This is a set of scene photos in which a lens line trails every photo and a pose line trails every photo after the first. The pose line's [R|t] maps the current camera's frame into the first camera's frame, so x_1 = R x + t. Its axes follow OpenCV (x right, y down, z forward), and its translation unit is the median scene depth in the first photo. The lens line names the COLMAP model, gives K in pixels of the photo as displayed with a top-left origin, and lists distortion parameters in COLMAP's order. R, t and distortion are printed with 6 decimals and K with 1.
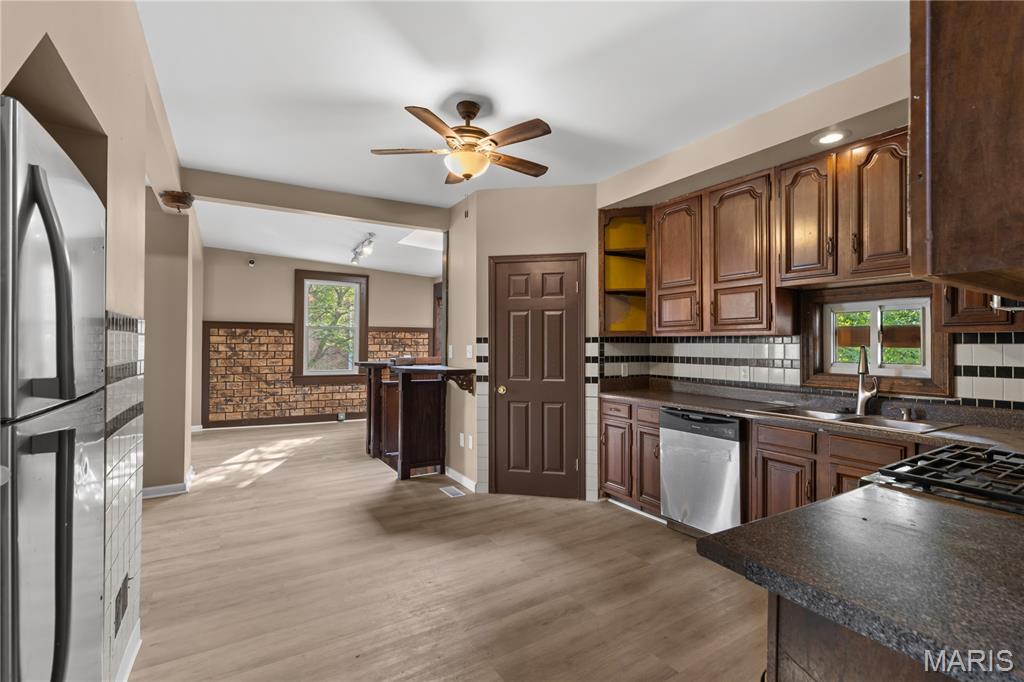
lens RADIAL K [[466.1, 0, 513.3], [0, 466.1, 343.7], [0, 0, 1]] dist [0.001222, 0.000596]
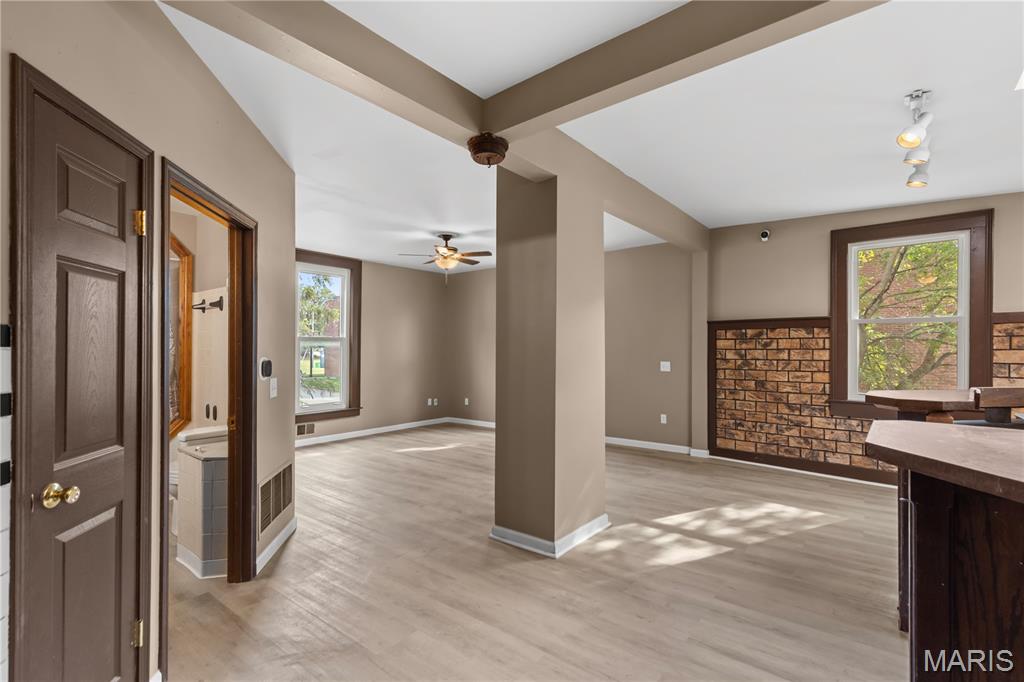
lens RADIAL K [[466.1, 0, 510.0], [0, 466.1, 346.8], [0, 0, 1]] dist [0.001222, 0.000596]
pose [[0.338292, -0.007929, -0.941008, -0.022487], [0.008575, 0.999949, -0.005343, -0.003284], [0.941002, -0.006261, 0.338343, 0.388192]]
